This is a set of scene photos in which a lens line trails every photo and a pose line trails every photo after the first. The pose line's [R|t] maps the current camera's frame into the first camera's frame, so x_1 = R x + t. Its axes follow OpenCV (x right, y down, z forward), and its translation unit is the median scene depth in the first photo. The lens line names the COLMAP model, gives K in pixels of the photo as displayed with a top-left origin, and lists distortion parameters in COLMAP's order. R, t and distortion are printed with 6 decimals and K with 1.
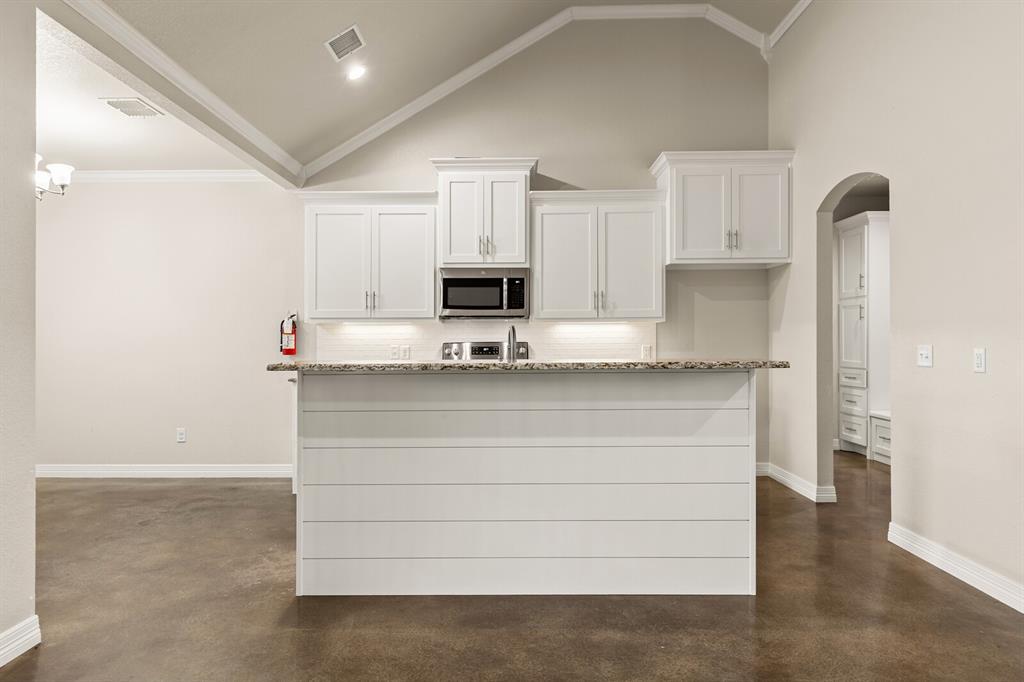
lens RADIAL K [[619.7, 0, 497.7], [0, 619.7, 339.7], [0, 0, 1]] dist [-0.000516, 0.000484]
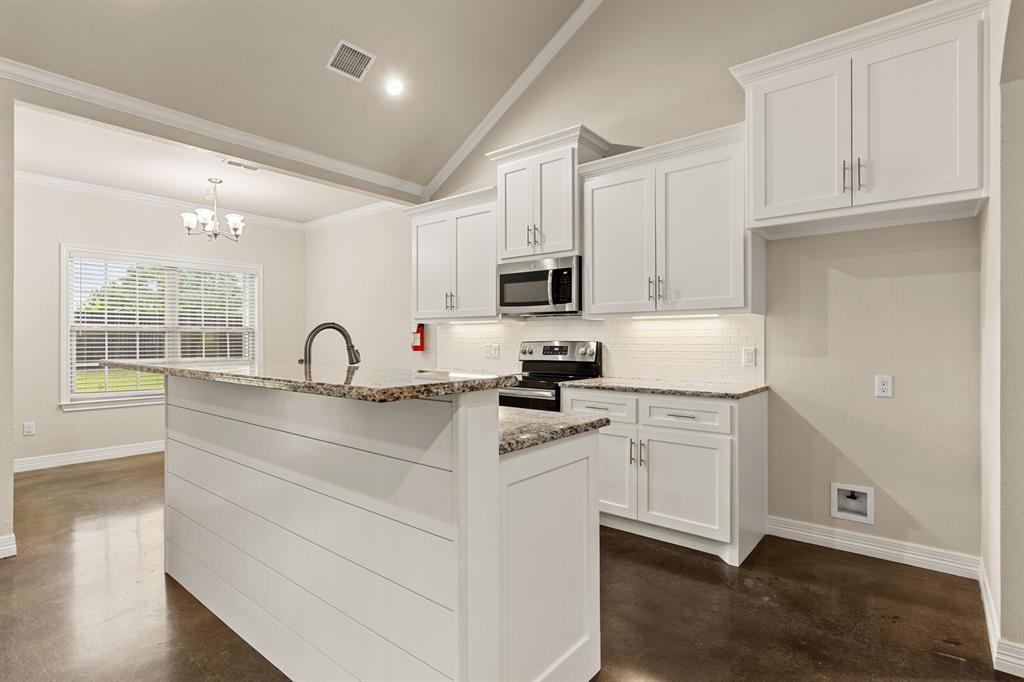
lens RADIAL K [[496.8, 0, 512.0], [0, 496.8, 341.0], [0, 0, 1]] dist [-0.003507, -0.000353]
pose [[0.787074, 0.007095, -0.616817, 0.404074], [-0.002697, 0.999964, 0.008060, -0.002085], [0.616852, -0.004680, 0.787065, 0.399380]]
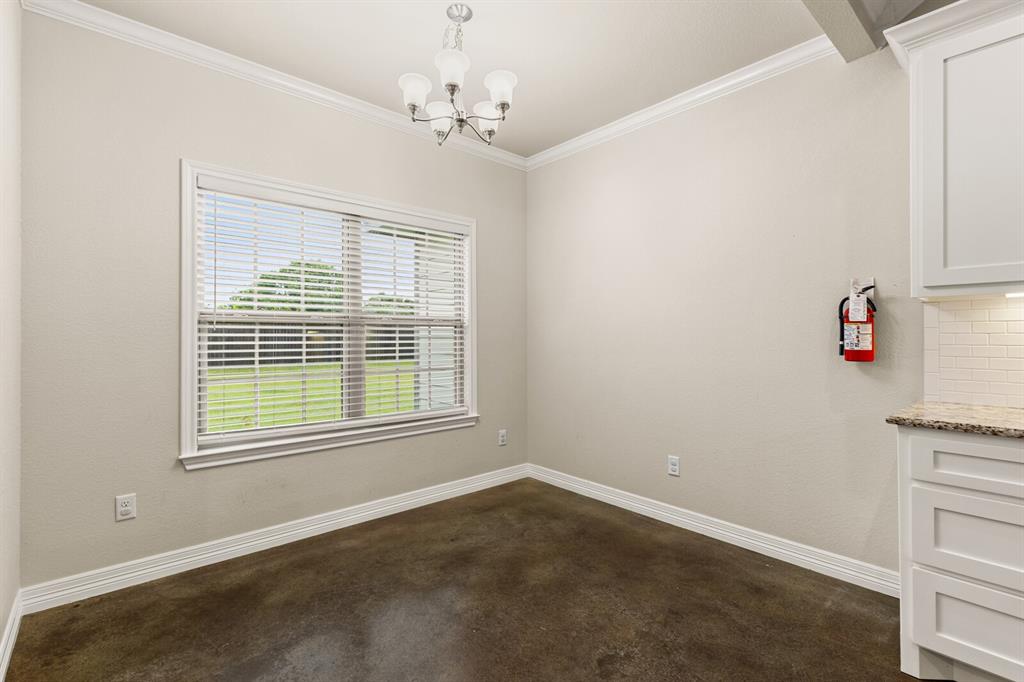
lens RADIAL K [[469.7, 0, 513.0], [0, 469.7, 336.9], [0, 0, 1]] dist [0.001540, 0.000004]
pose [[0.677000, 0.003067, -0.735977, -0.254513], [-0.001783, 0.999995, 0.002527, 0.002912], [0.735981, -0.000398, 0.677002, 0.532216]]
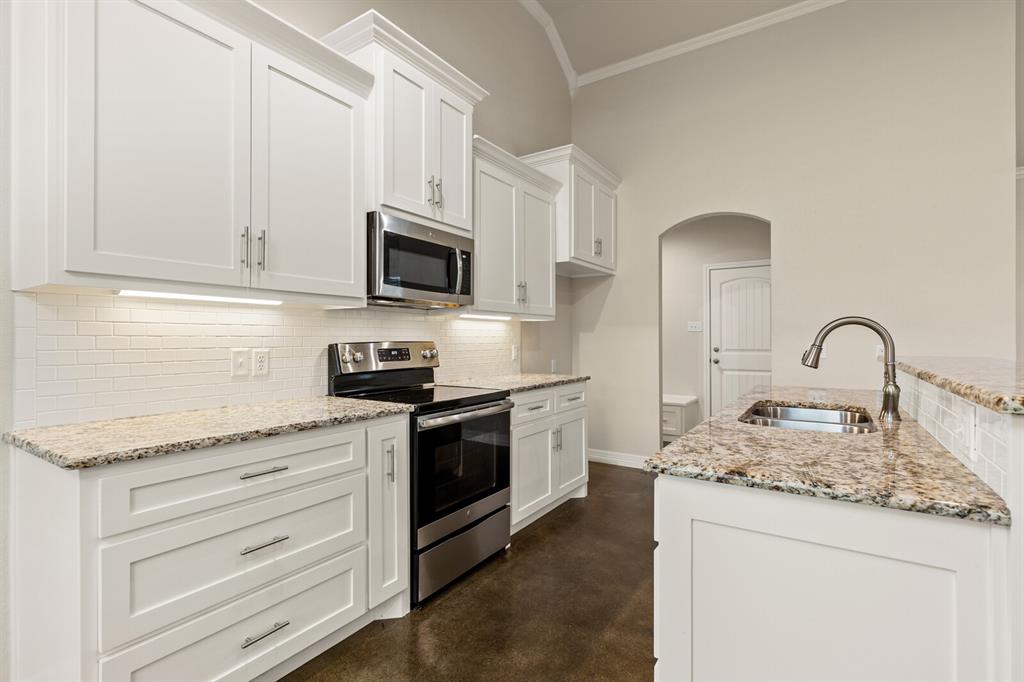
lens RADIAL K [[483.8, 0, 511.8], [0, 483.8, 338.6], [0, 0, 1]] dist [0.000002, 0.000002]
pose [[0.531808, 0.005504, 0.846847, -0.403551], [-0.000349, 0.999980, -0.006280, 0.004052], [-0.846865, 0.003044, 0.531799, 0.657676]]
